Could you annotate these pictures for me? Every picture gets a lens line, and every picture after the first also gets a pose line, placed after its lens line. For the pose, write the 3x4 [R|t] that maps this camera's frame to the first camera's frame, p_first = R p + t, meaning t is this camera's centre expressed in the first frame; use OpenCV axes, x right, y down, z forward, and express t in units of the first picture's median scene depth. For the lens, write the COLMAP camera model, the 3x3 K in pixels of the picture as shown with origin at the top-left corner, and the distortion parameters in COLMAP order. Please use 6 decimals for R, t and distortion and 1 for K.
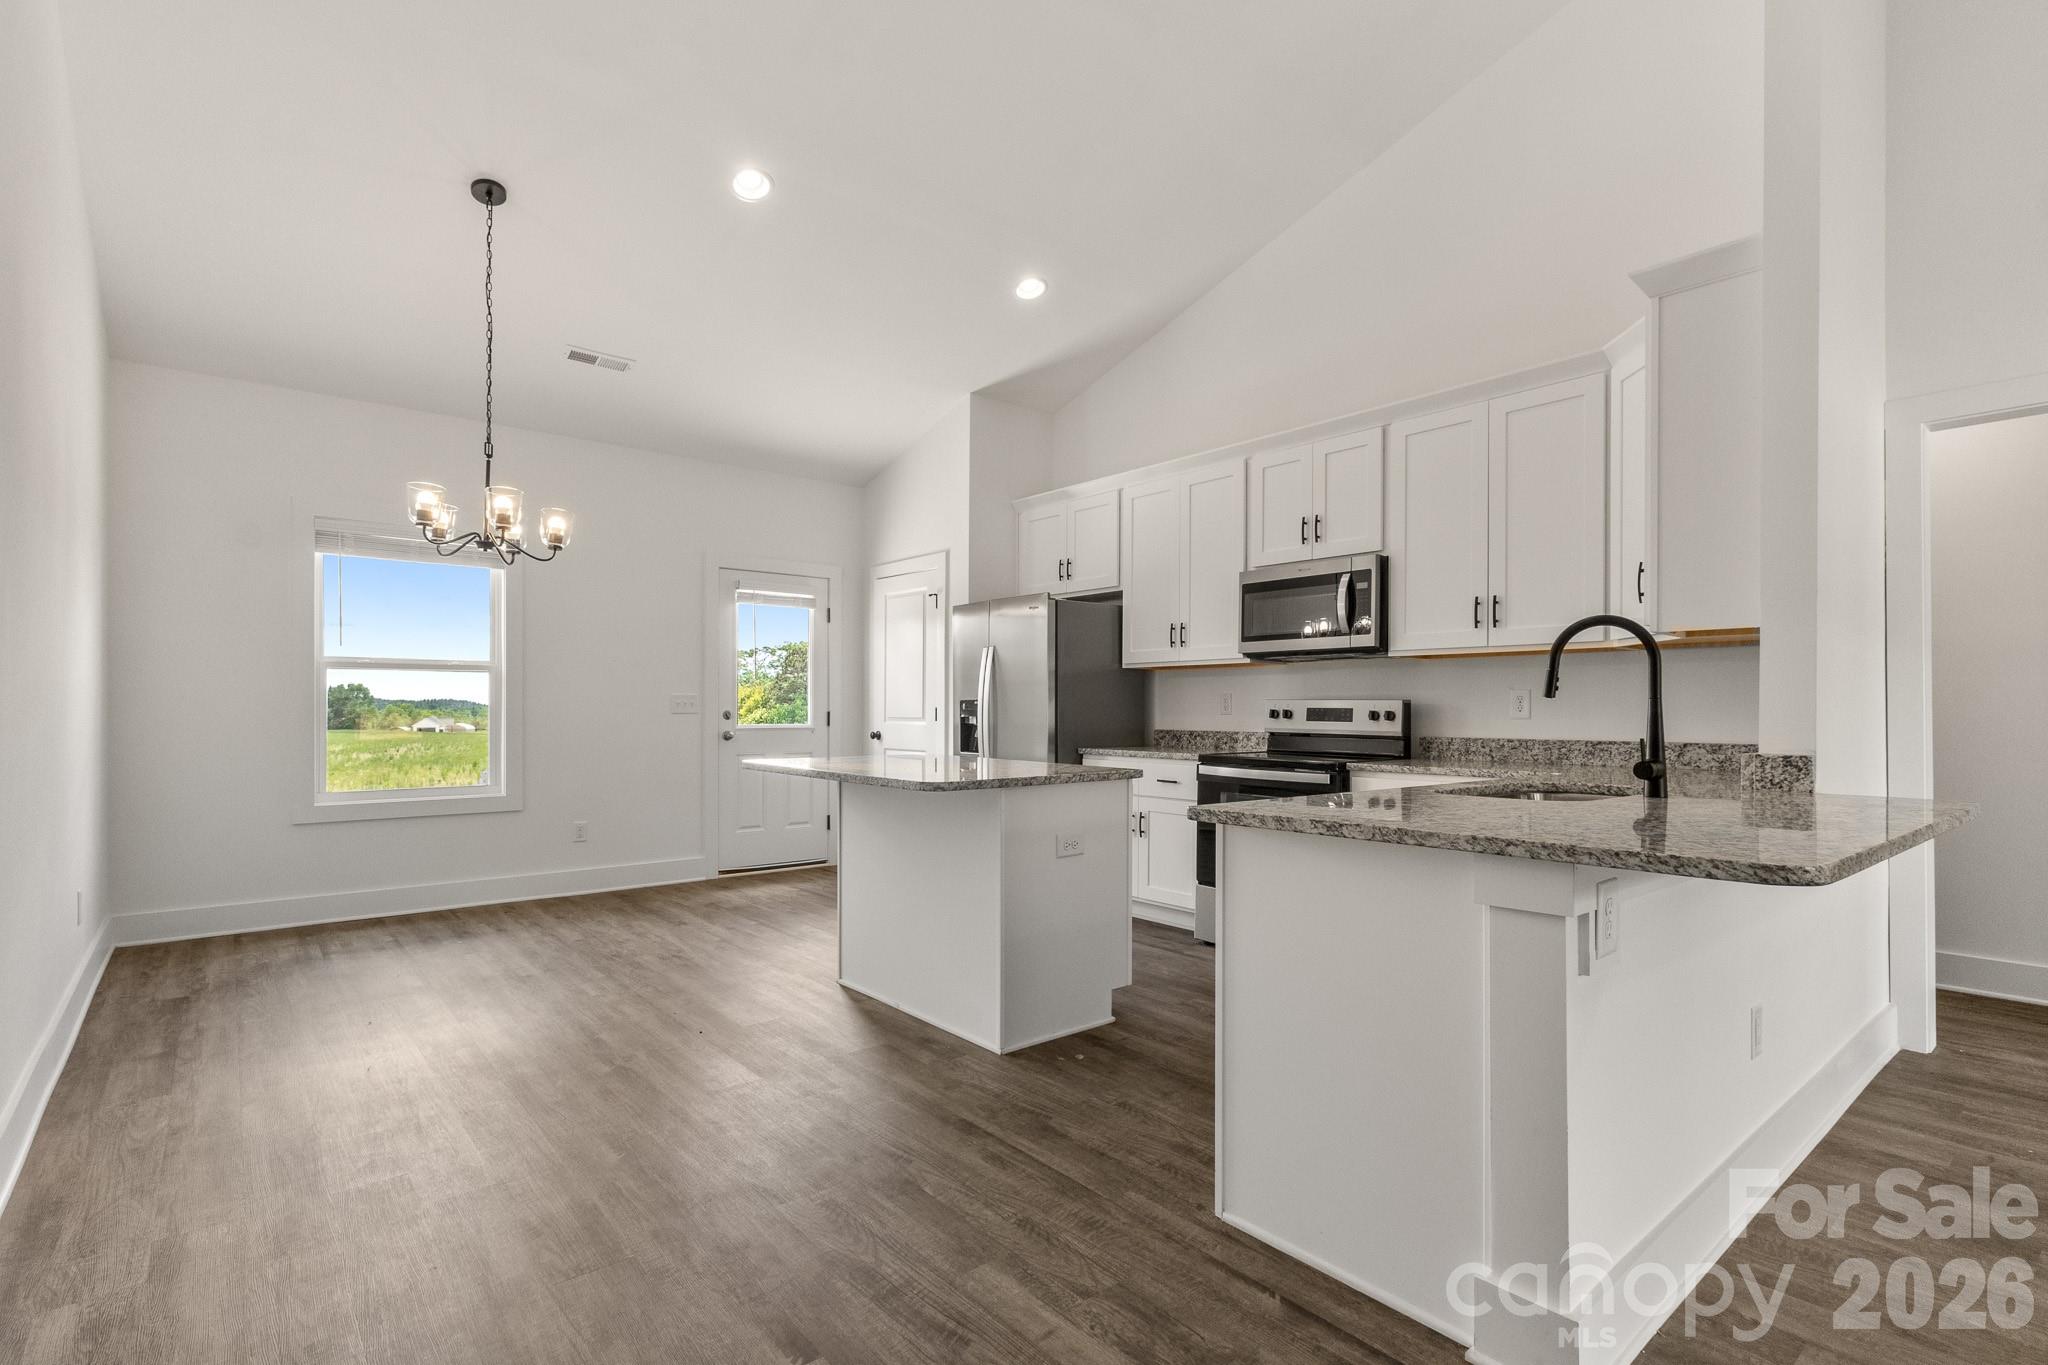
lens RADIAL K [[963.9, 0, 1026.2], [0, 963.9, 706.0], [0, 0, 1]] dist [0.000750, 0.003159]
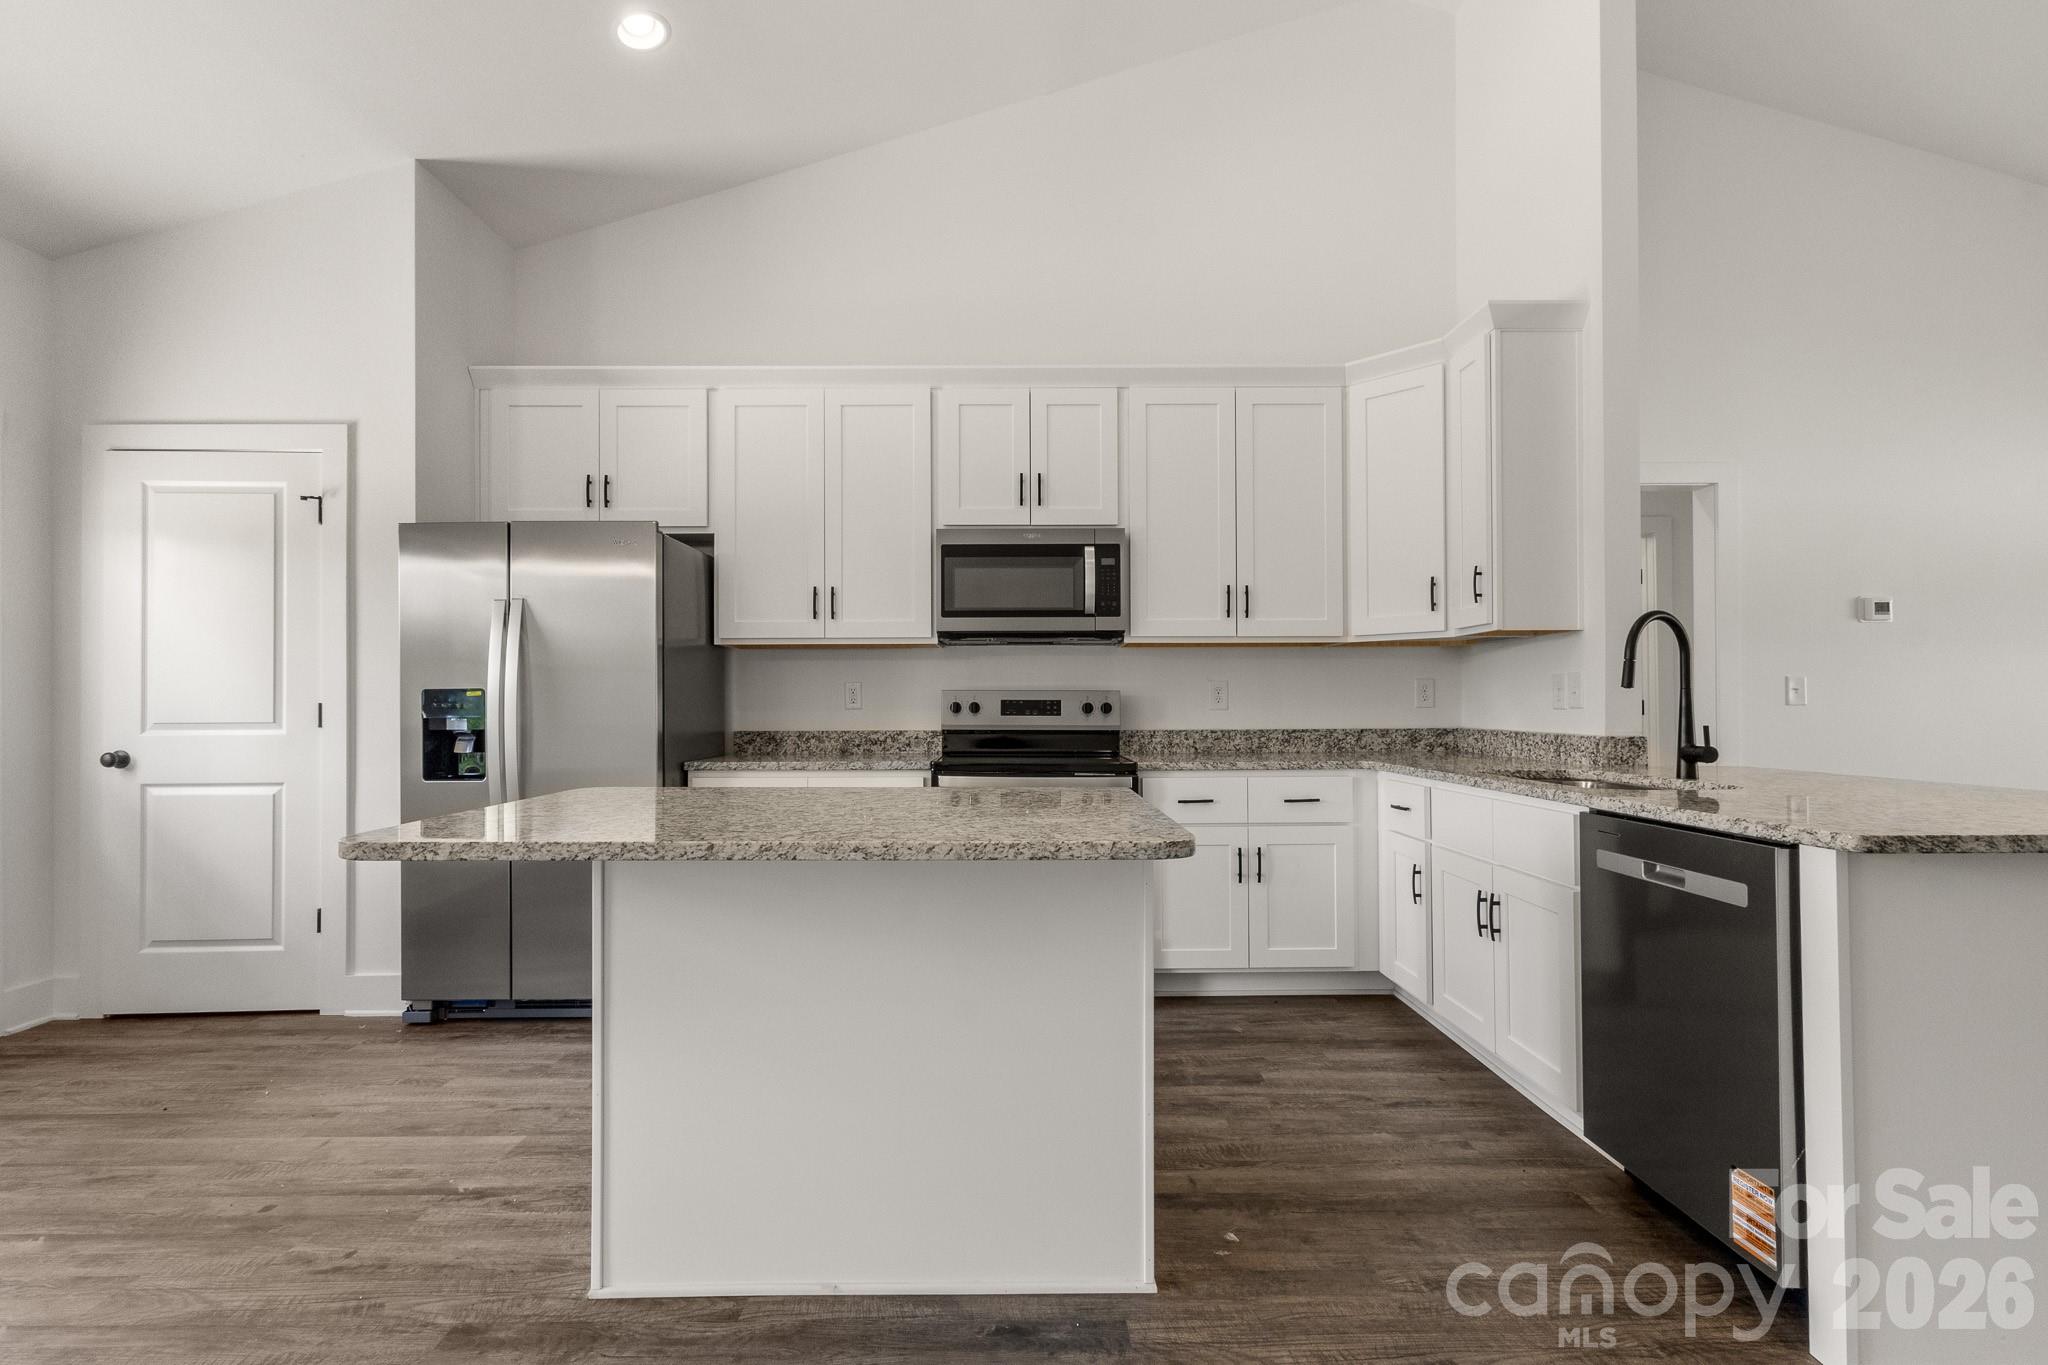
lens RADIAL K [[963.9, 0, 1023.5], [0, 963.9, 692.3], [0, 0, 1]] dist [0.000750, 0.003159]
pose [[0.637962, 0.001752, 0.770066, -0.338402], [0.003275, 0.999982, -0.004989, -0.000517], [-0.770061, 0.005705, 0.637945, 0.437765]]
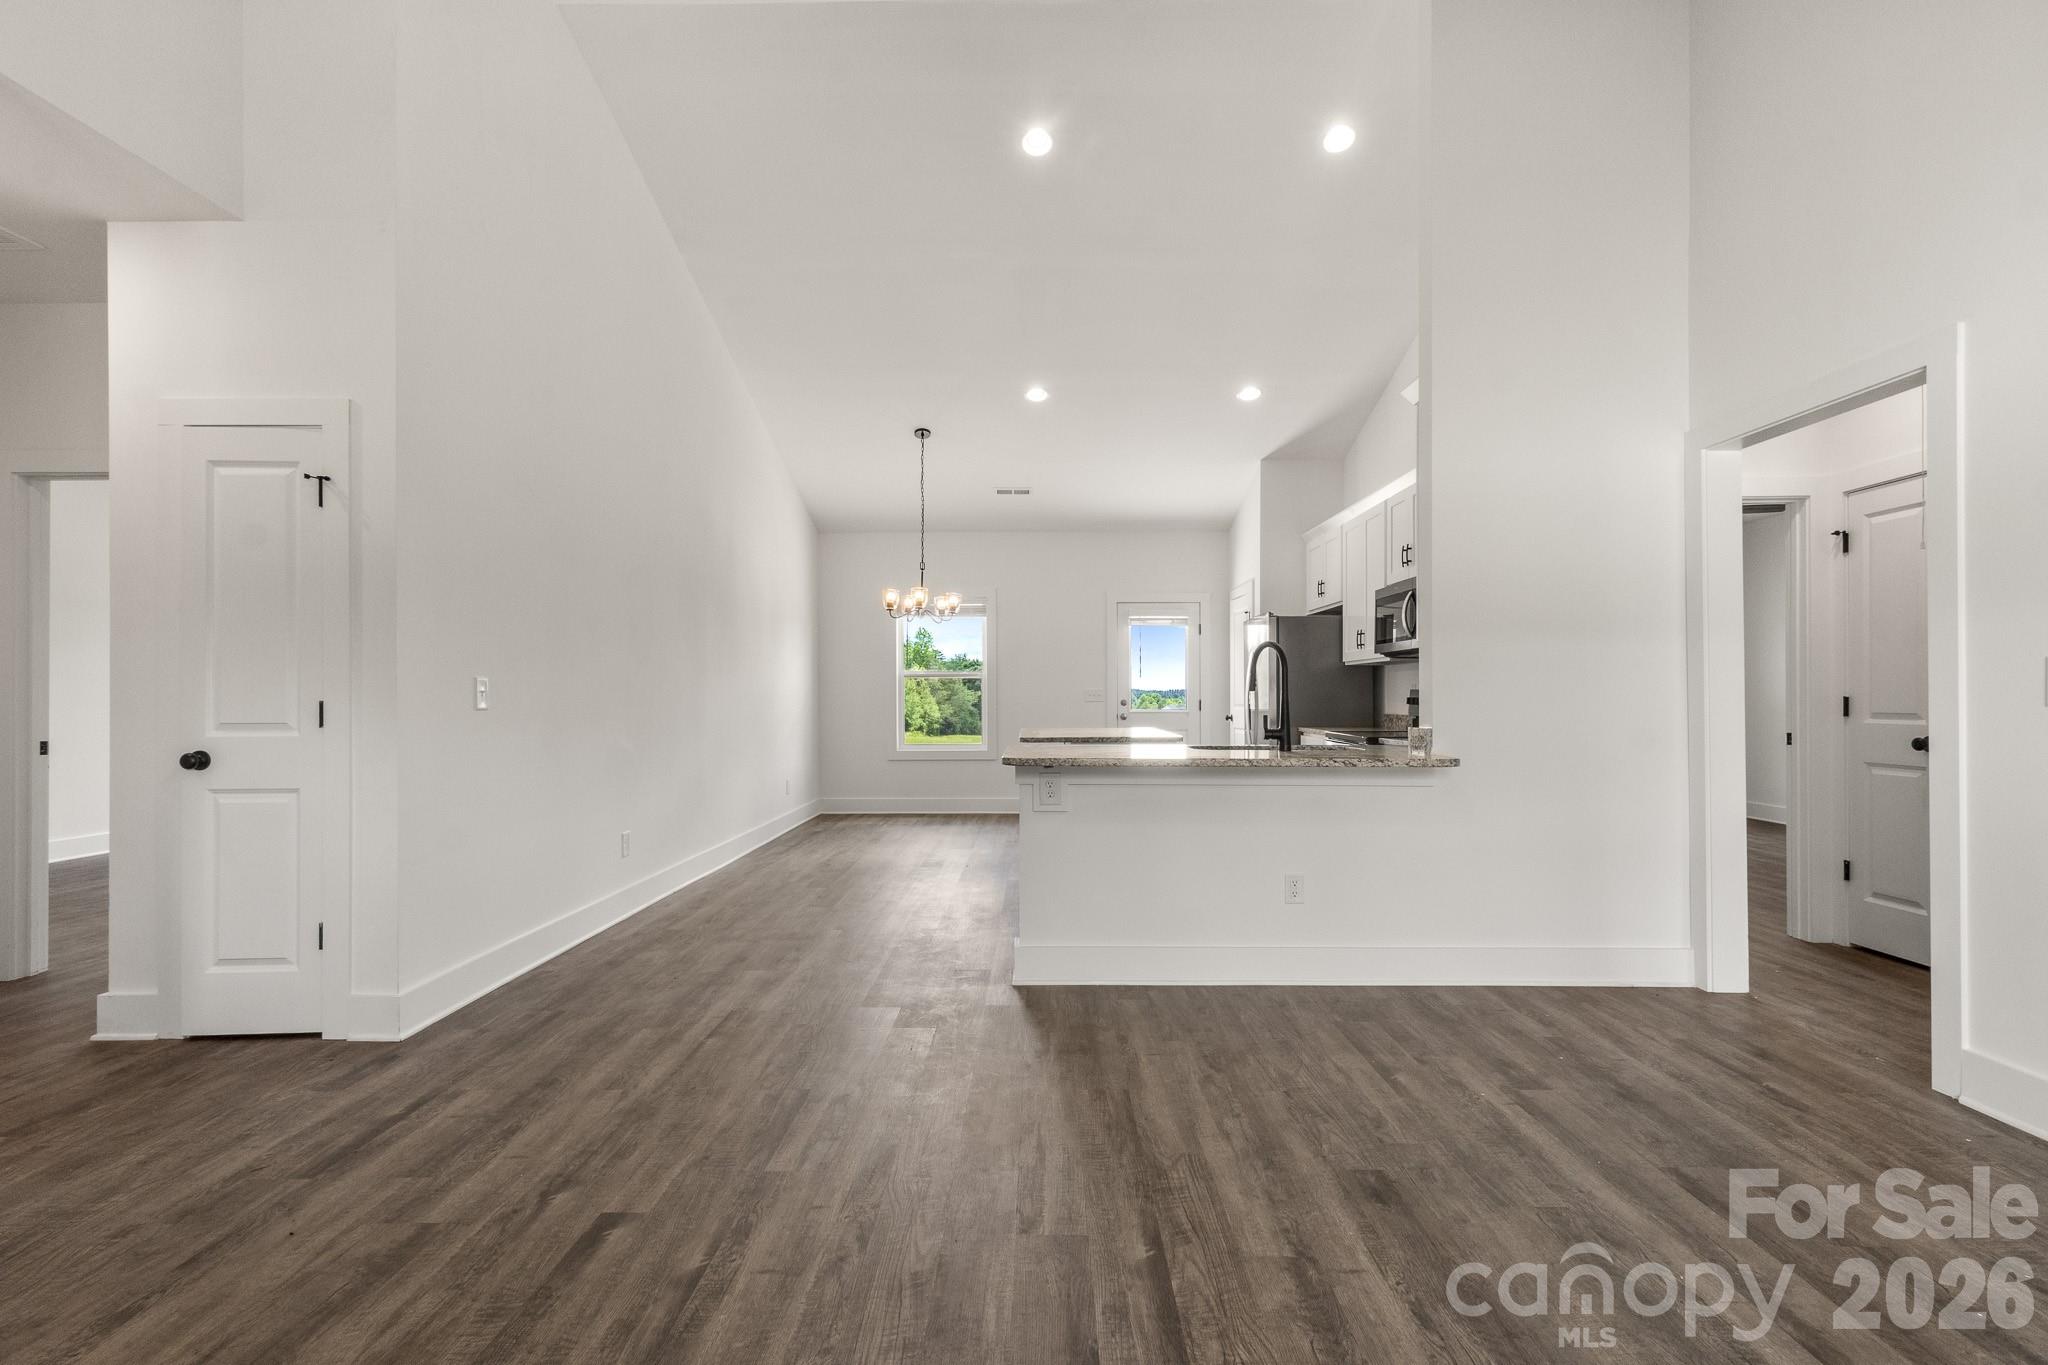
lens RADIAL K [[963.9, 0, 1025.2], [0, 963.9, 687.4], [0, 0, 1]] dist [0.000750, 0.003159]
pose [[0.757819, -0.012086, -0.652353, 0.696511], [0.007643, 0.999924, -0.009647, -0.000935], [0.652420, 0.002325, 0.757854, -0.269482]]
